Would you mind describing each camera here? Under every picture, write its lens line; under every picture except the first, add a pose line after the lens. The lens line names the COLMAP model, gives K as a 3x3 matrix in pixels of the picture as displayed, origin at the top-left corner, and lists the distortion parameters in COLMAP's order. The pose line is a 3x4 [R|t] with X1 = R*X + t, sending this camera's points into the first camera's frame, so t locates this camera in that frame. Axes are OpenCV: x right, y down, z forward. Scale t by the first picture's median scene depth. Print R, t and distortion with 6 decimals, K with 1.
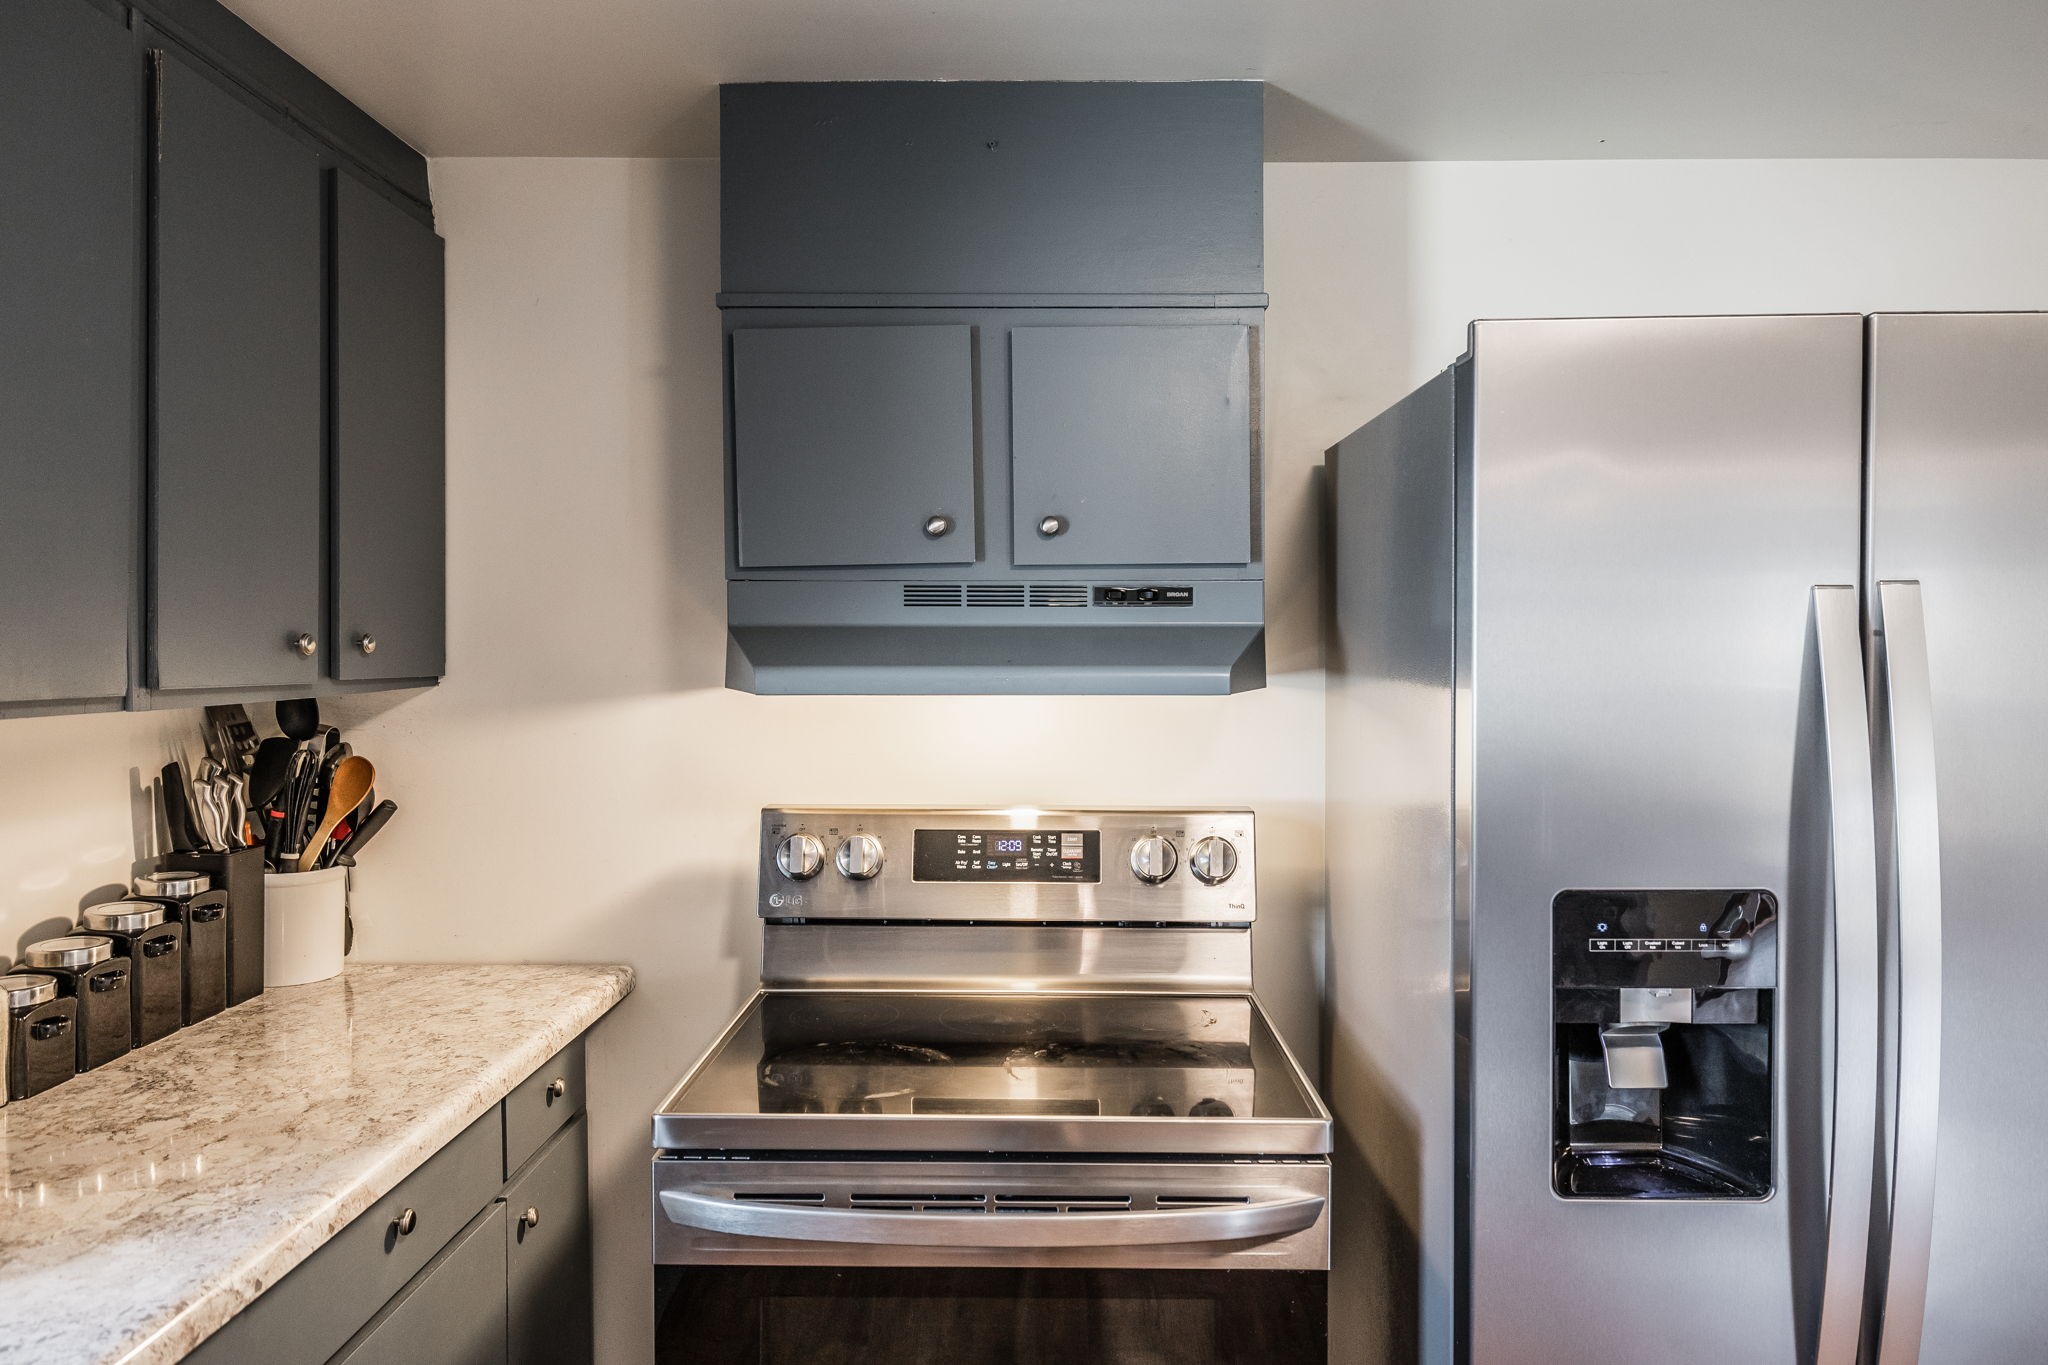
lens RADIAL K [[1351.9, 0, 1030.5], [0, 1351.9, 674.9], [0, 0, 1]] dist [-0.007656, -0.002018]
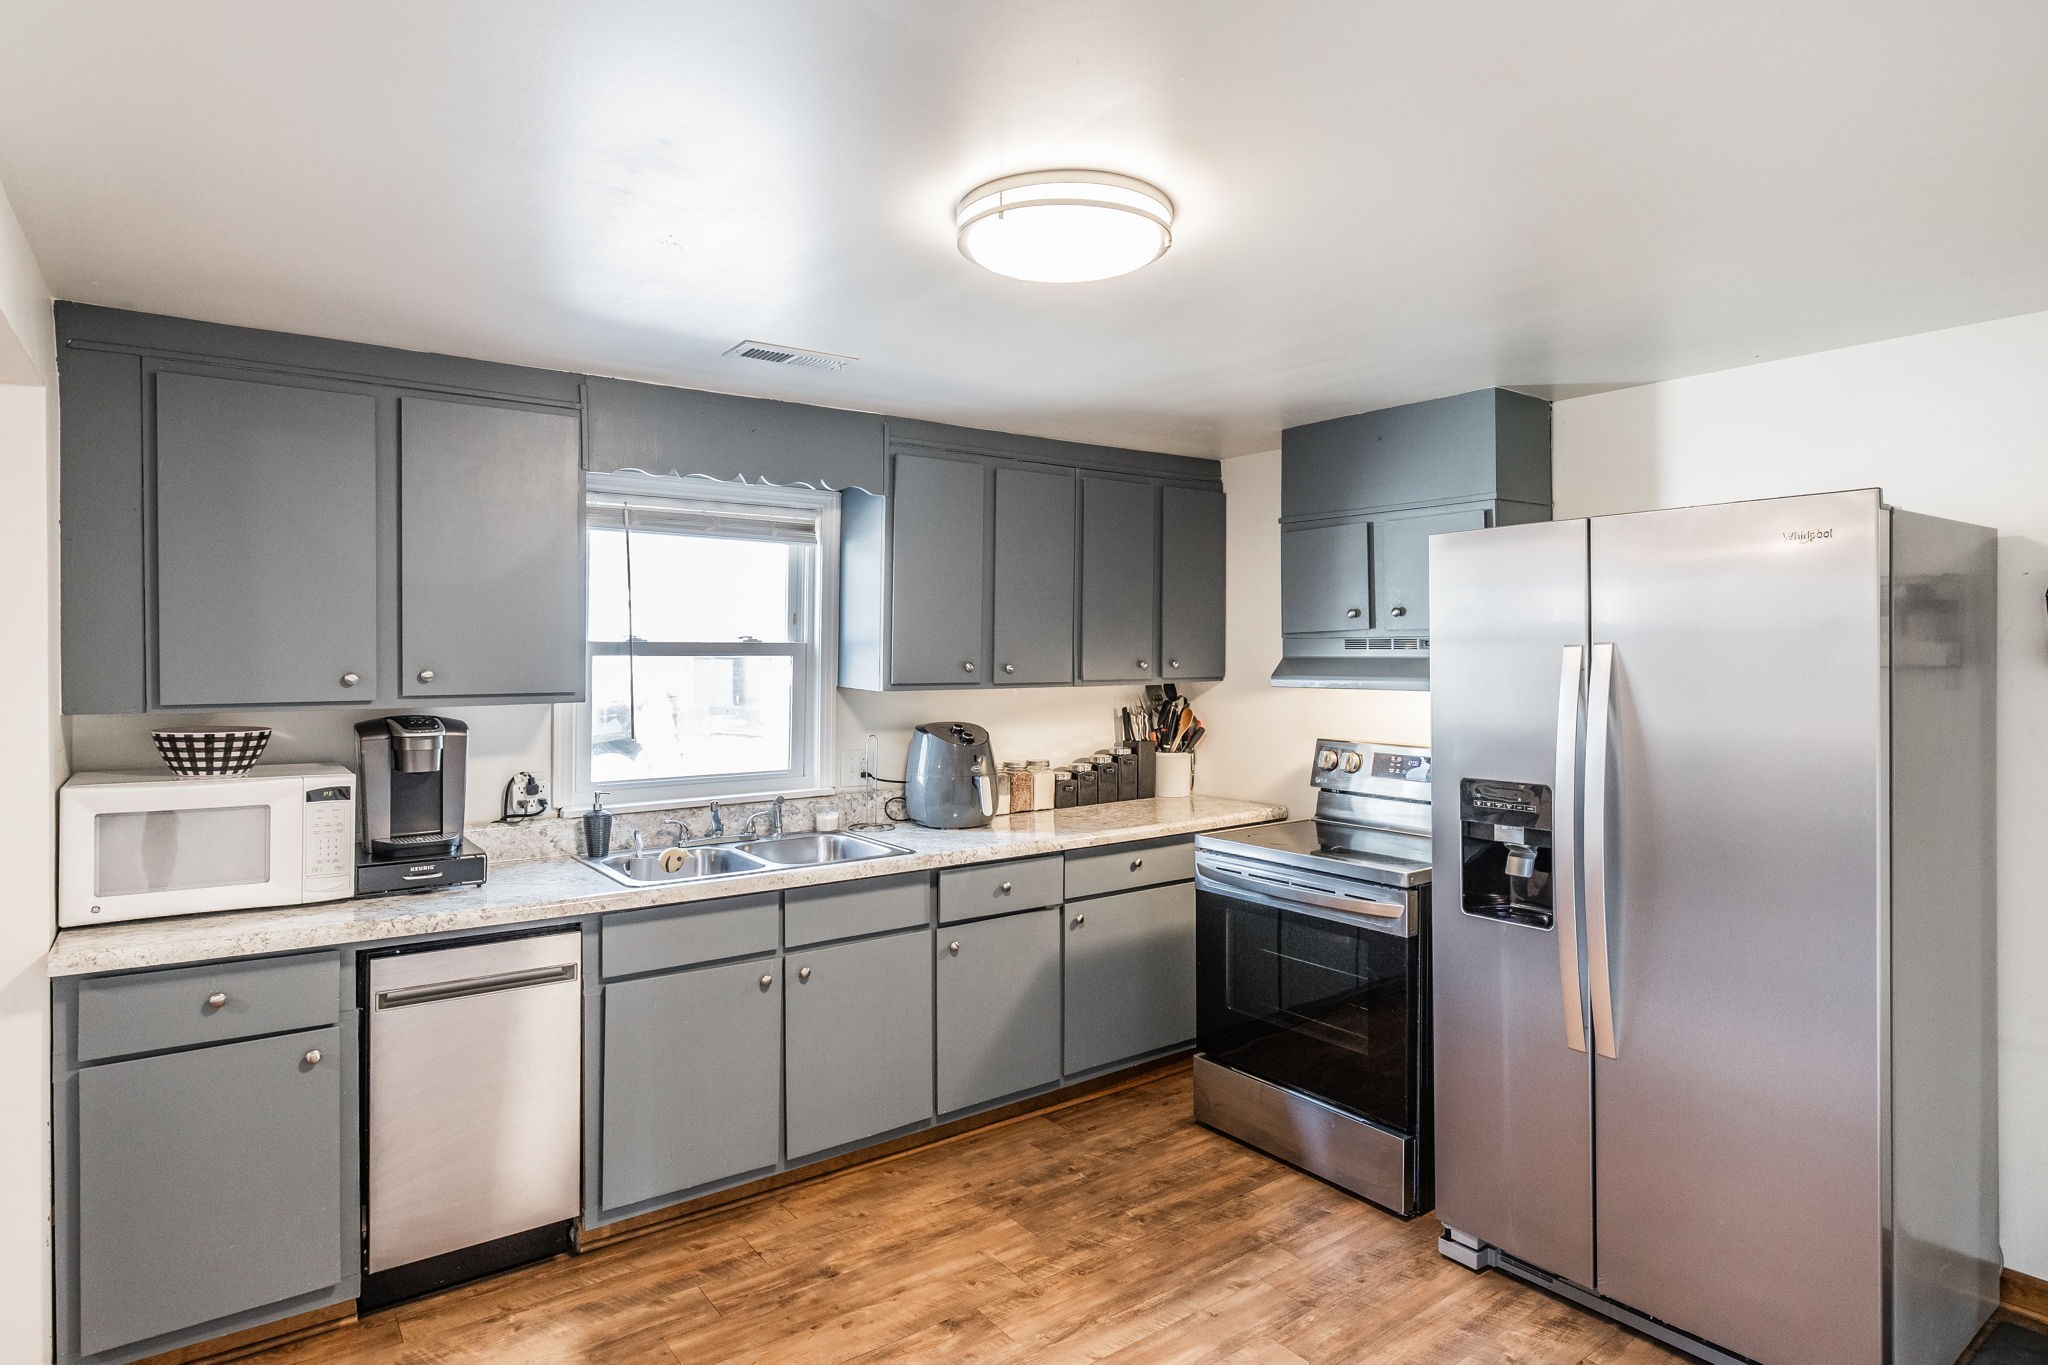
lens RADIAL K [[1146.0, 0, 1025.2], [0, 1146.0, 662.9], [0, 0, 1]] dist [0.008365, 0.001724]
pose [[0.613483, 0.005532, -0.789688, 1.009951], [-0.011787, 0.999928, -0.002153, -0.015769], [0.789620, 0.010629, 0.613504, -0.548147]]
